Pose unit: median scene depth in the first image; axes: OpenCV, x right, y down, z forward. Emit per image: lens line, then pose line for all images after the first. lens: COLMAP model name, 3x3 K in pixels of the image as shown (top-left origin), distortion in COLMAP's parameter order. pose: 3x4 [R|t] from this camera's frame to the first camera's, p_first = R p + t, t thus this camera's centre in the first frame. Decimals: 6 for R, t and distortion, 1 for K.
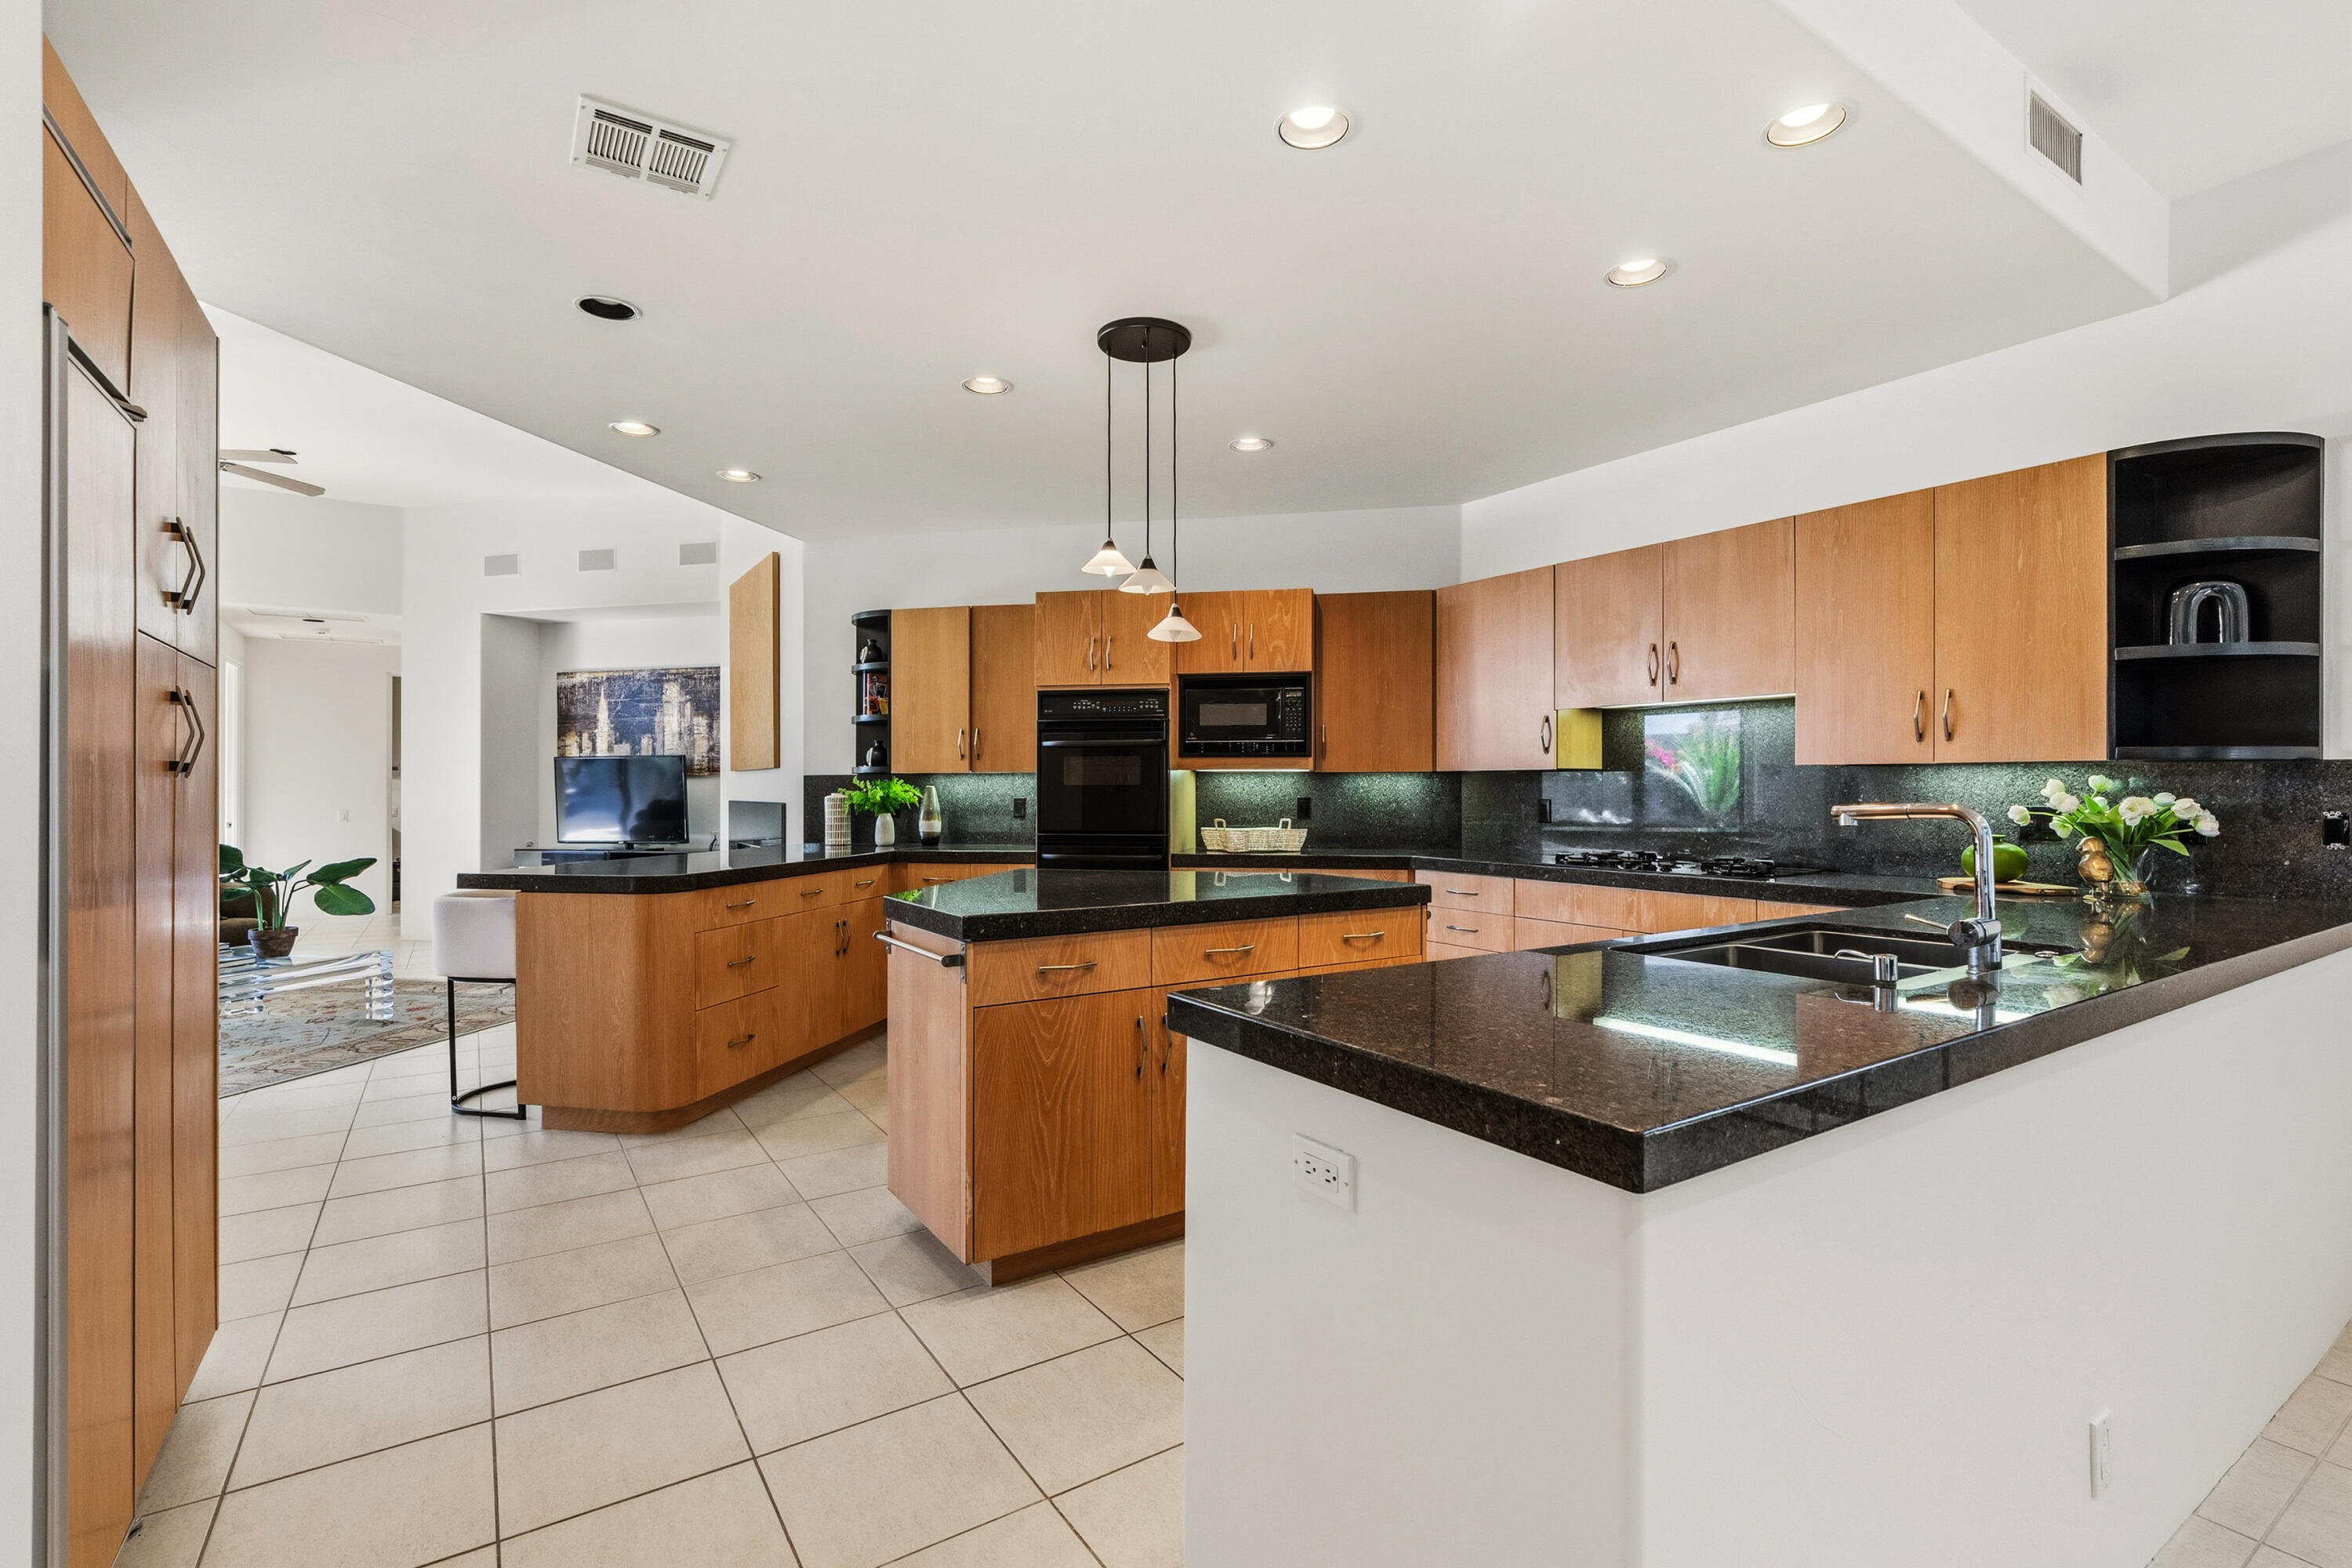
lens RADIAL K [[1055.5, 0, 1190.6], [0, 1055.5, 797.7], [0, 0, 1]] dist [-0.001358, 0.000518]
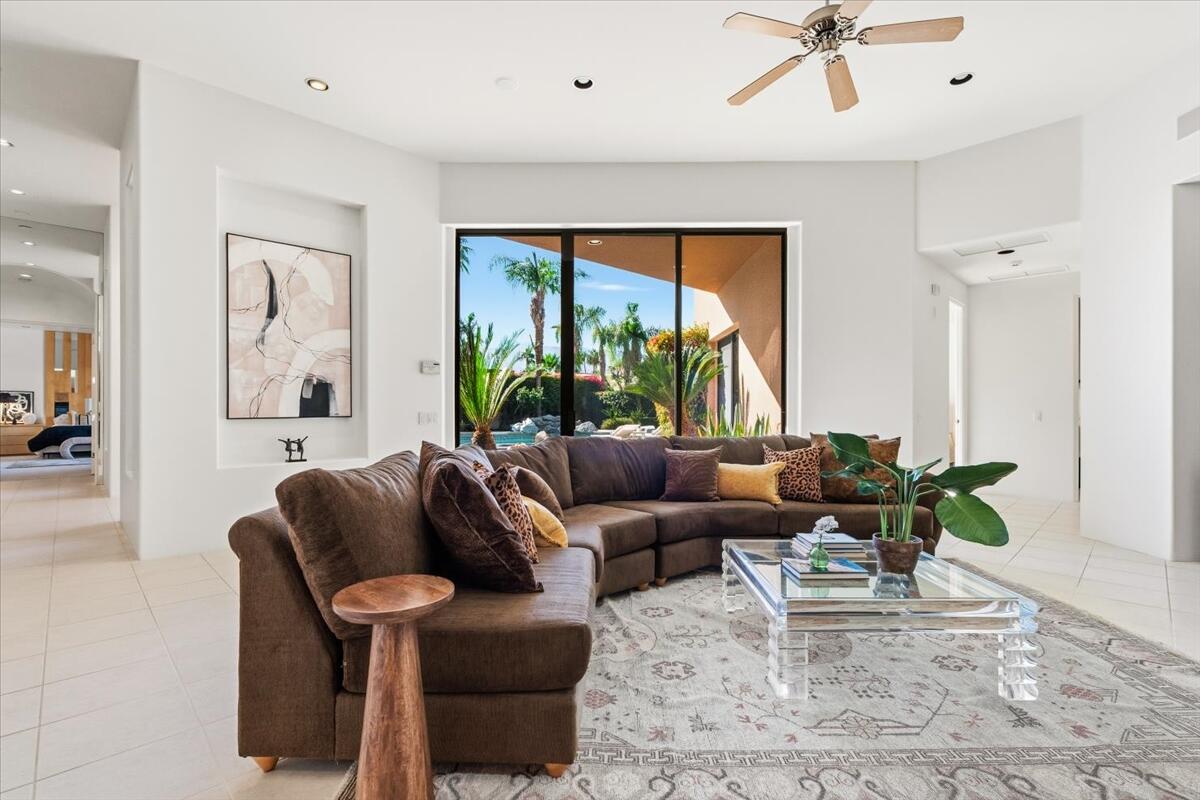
lens RADIAL K [[538.5, 0, 607.4], [0, 538.5, 407.0], [0, 0, 1]] dist [-0.001358, 0.000518]
pose [[0.188402, -0.002545, -0.982089, -0.481094], [-0.009136, 0.999949, -0.004344, 0.025197], [0.982049, 0.009791, 0.188370, 0.674142]]
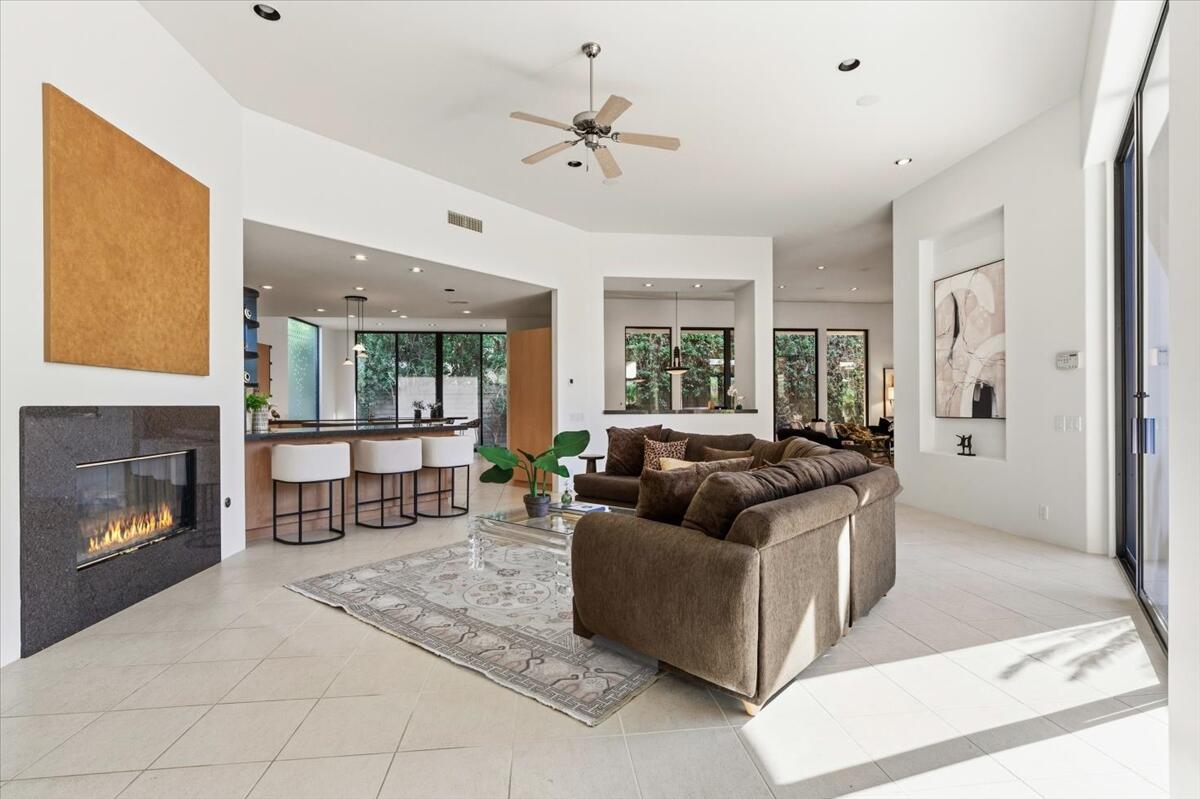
lens RADIAL K [[580.4, 0, 605.3], [0, 580.4, 408.7], [0, 0, 1]] dist [-0.002282, -0.000561]
pose [[-0.888873, -0.000062, 0.458153, -1.234327], [0.008831, 0.999812, 0.017268, 0.003355], [-0.458068, 0.019395, -0.888706, 1.534081]]
